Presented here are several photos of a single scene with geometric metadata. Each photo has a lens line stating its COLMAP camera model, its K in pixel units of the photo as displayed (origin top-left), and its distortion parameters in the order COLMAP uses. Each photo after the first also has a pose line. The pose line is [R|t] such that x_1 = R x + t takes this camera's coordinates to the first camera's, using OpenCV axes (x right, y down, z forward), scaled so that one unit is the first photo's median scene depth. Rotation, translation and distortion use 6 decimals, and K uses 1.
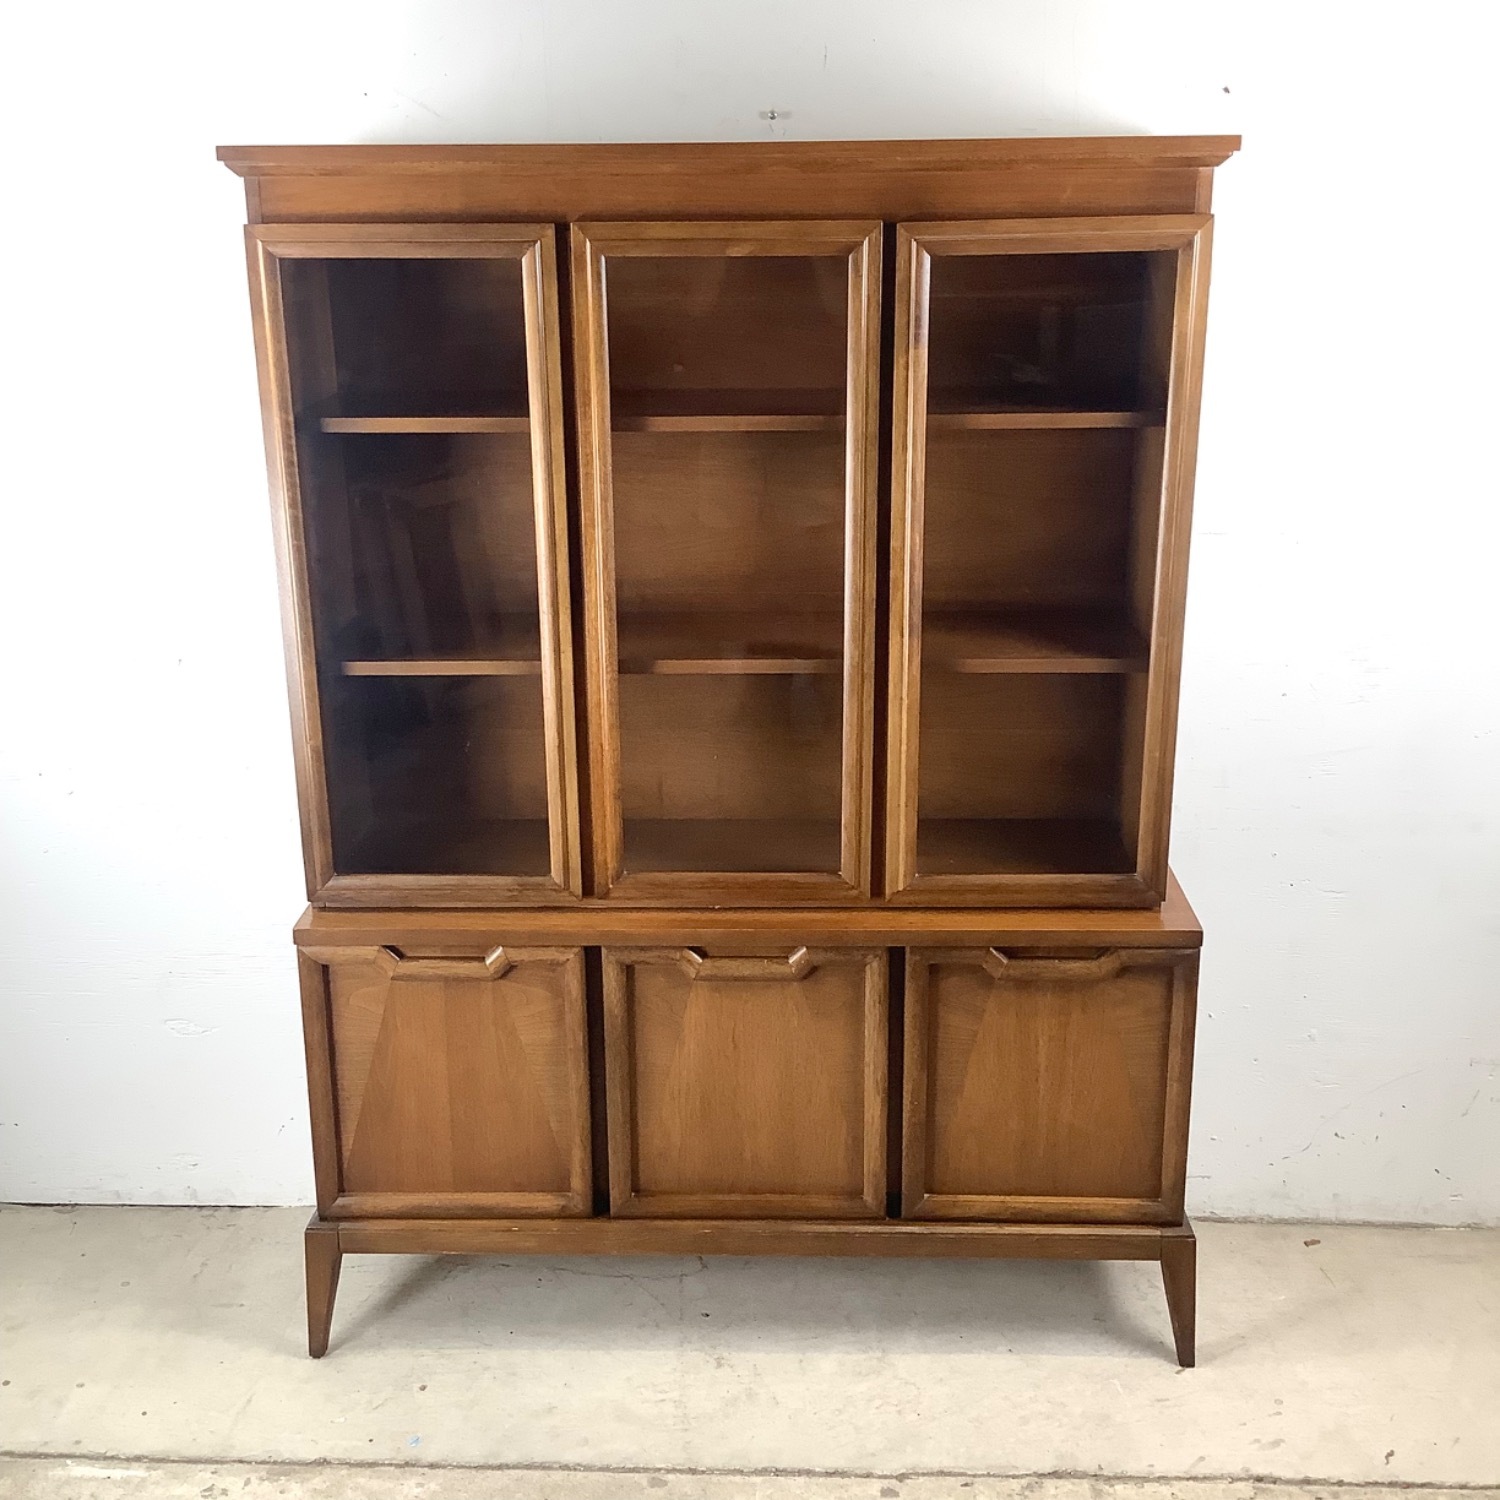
lens RADIAL K [[1821.1, 0, 740.1], [0, 1821.1, 753.9], [0, 0, 1]] dist [0.045384, 0.000000]
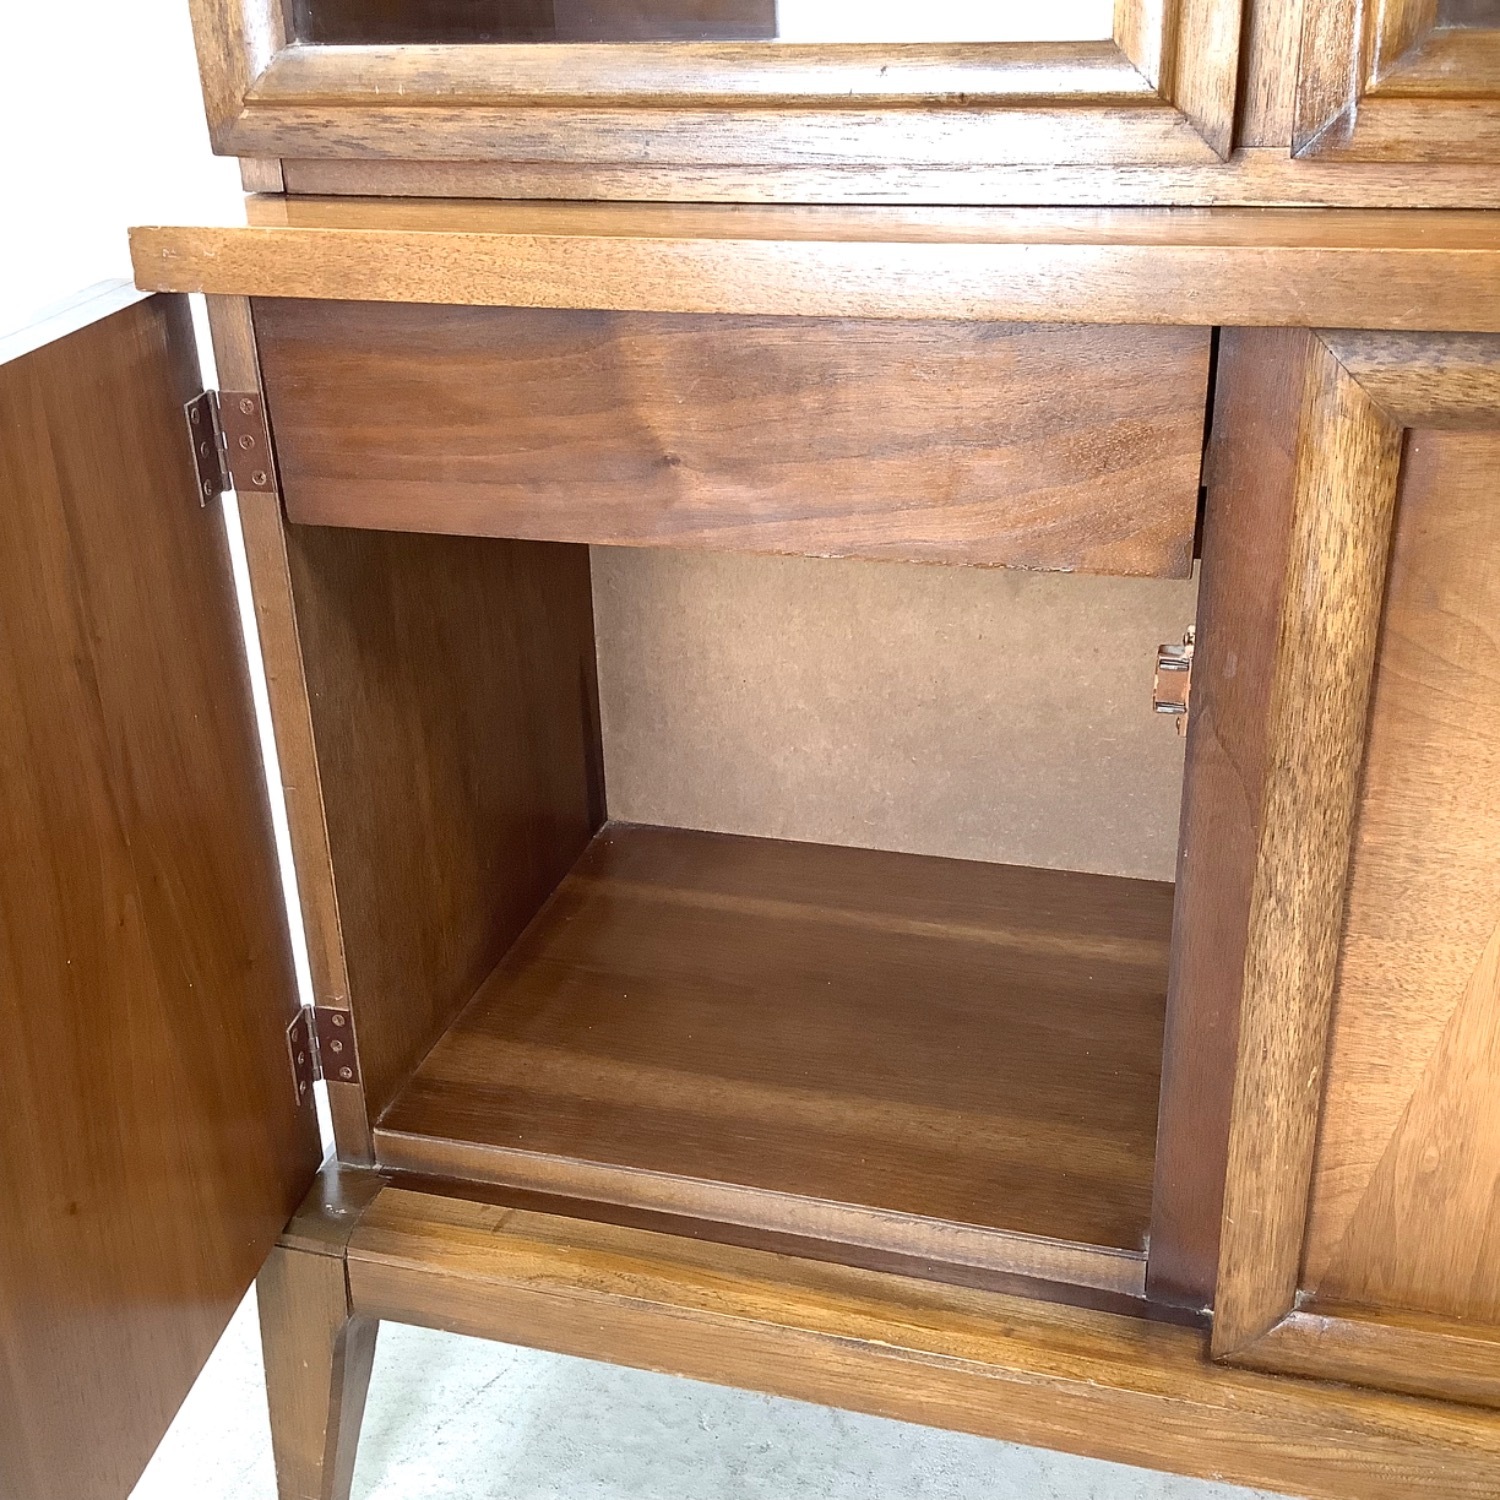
lens RADIAL K [[1821.1, 0, 758.9], [0, 1821.1, 745.2], [0, 0, 1]] dist [0.045384, 0.000000]
pose [[0.968176, 0.087979, -0.234296, -0.083755], [-0.056996, 0.989084, 0.135885, 0.128352], [0.243694, -0.118206, 0.962622, 0.746539]]
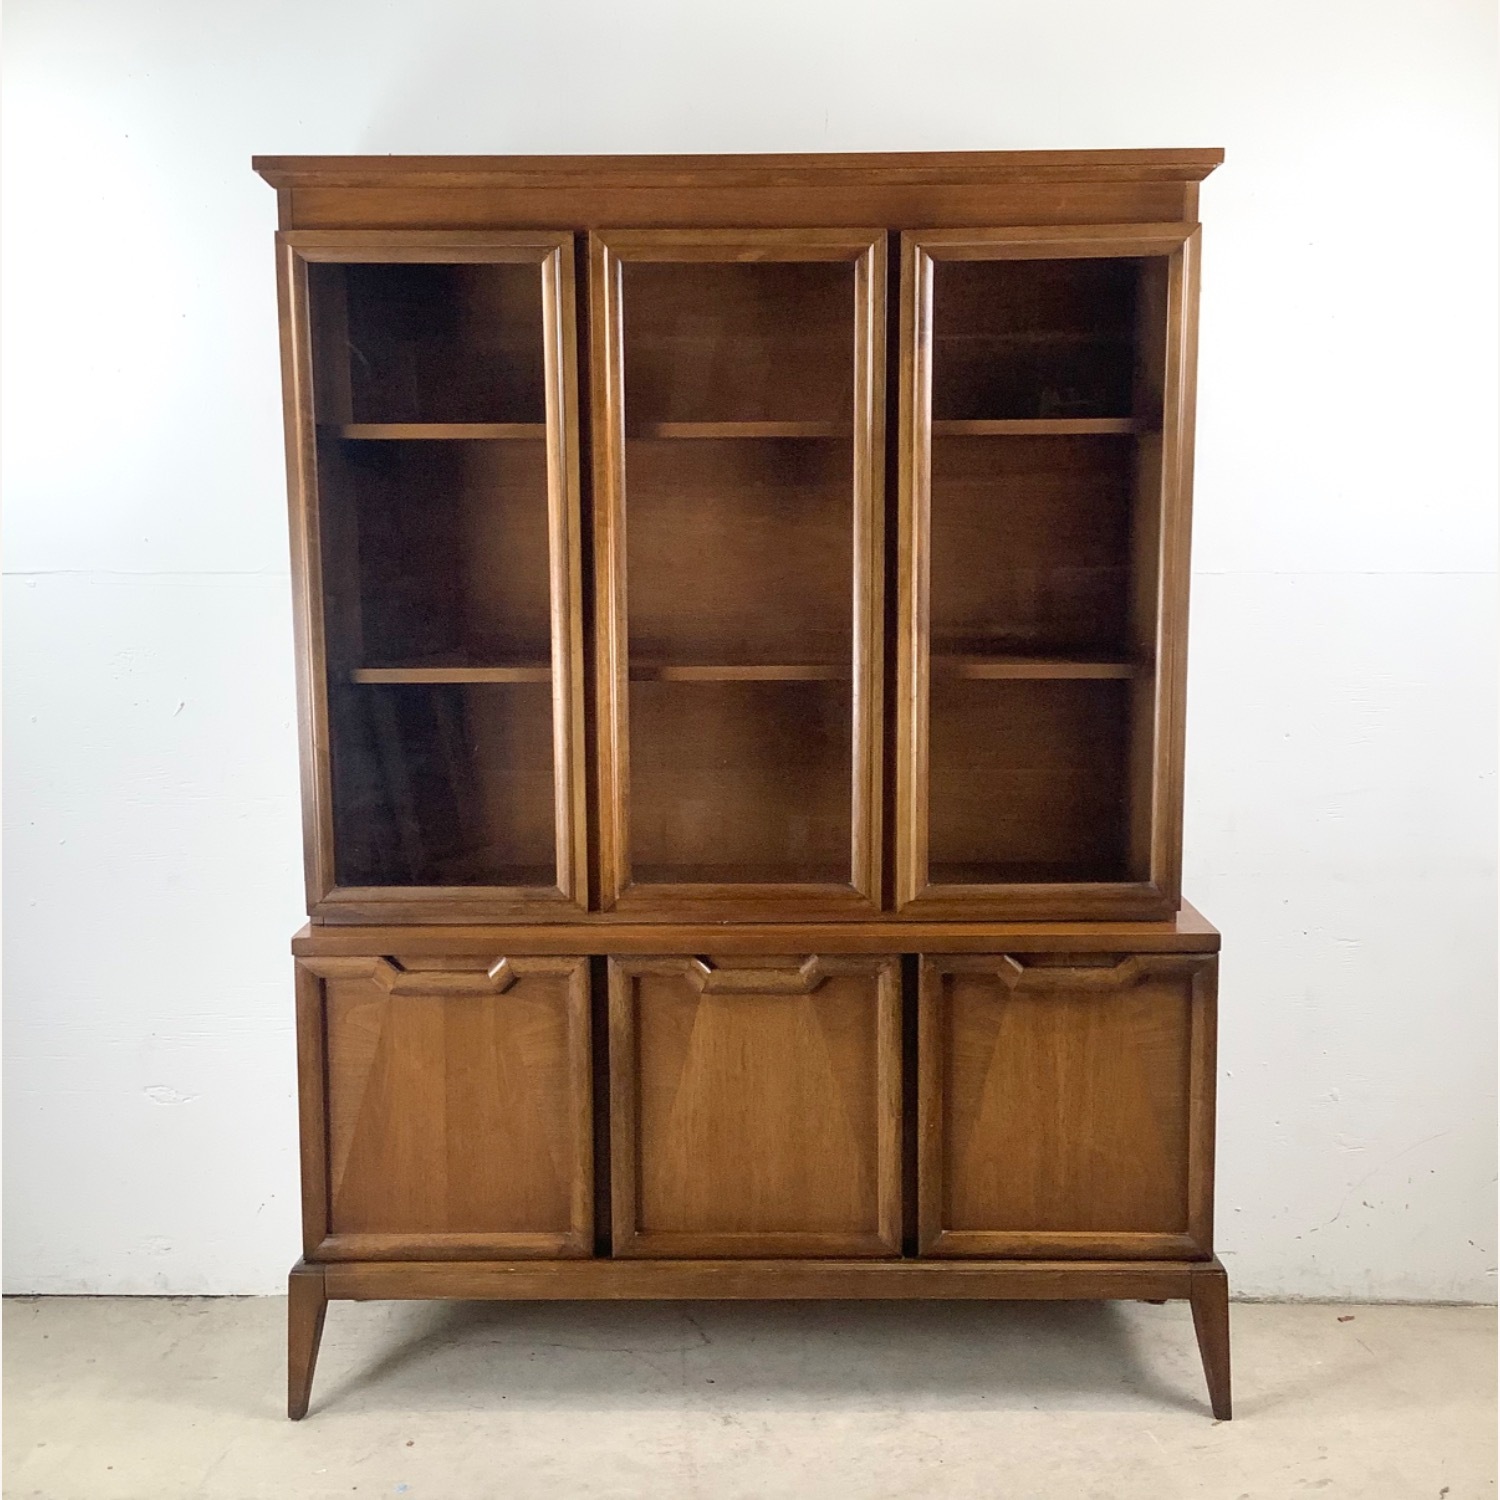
lens RADIAL K [[1821.1, 0, 744.5], [0, 1821.1, 757.0], [0, 0, 1]] dist [0.045384, 0.000000]
pose [[0.999872, 0.000587, 0.016002, -0.018342], [0.002178, 0.985051, -0.172251, 0.167613], [-0.015864, 0.172264, 0.984923, 0.018119]]
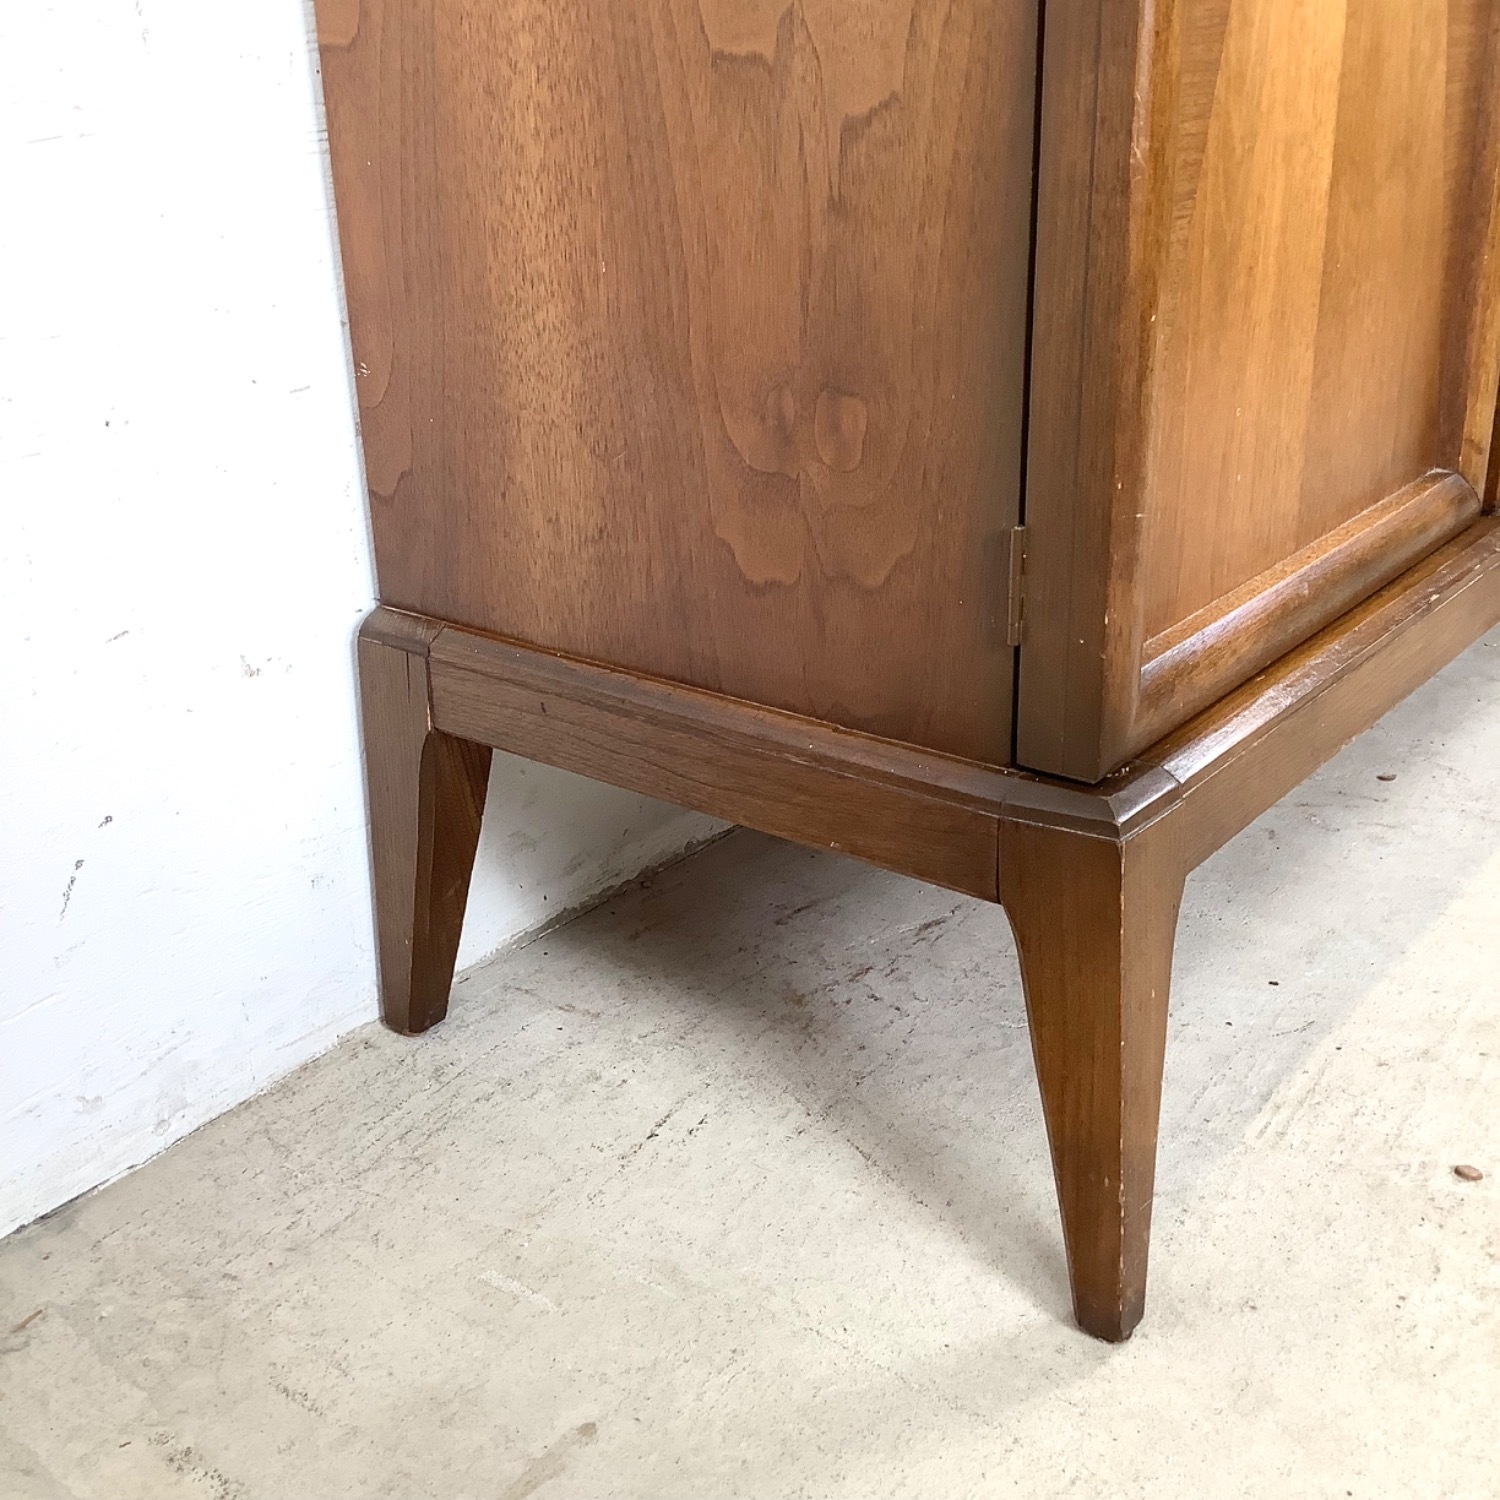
lens RADIAL K [[1821.1, 0, 757.3], [0, 1821.1, 766.3], [0, 0, 1]] dist [0.045384, 0.000000]
pose [[0.584831, -0.316972, 0.746660, -0.457142], [0.261351, 0.945035, 0.196480, 0.201140], [-0.767899, 0.080232, 0.635527, 0.924387]]
